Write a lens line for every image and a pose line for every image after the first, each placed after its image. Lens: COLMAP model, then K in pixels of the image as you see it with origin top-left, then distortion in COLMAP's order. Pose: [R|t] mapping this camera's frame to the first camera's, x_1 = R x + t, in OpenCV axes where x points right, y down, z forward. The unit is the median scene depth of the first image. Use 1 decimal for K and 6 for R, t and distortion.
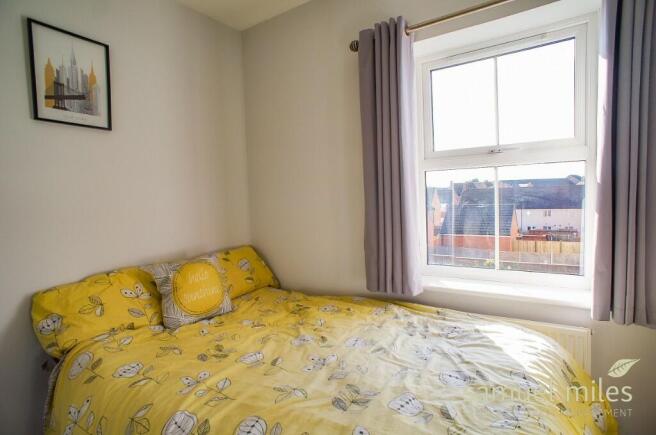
lens RADIAL K [[356.8, 0, 337.1], [0, 356.8, 220.6], [0, 0, 1]] dist [-0.025580, 0.000122]
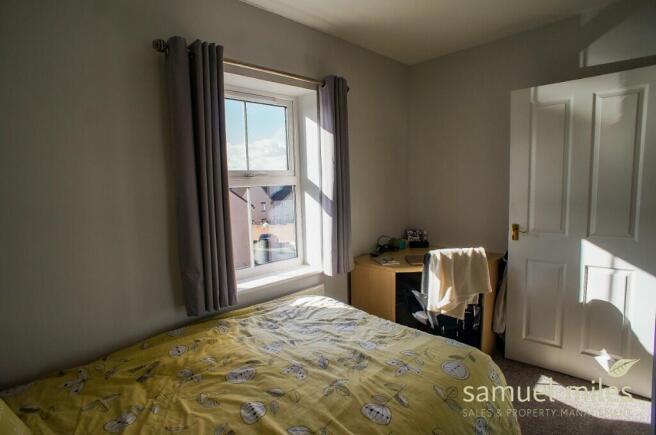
lens RADIAL K [[356.8, 0, 337.1], [0, 356.8, 220.6], [0, 0, 1]] dist [-0.025580, 0.000122]
pose [[0.157639, -0.060874, 0.985619, -0.887762], [0.079188, 0.995663, 0.048829, -0.079075], [-0.984317, 0.070352, 0.161776, 0.555689]]
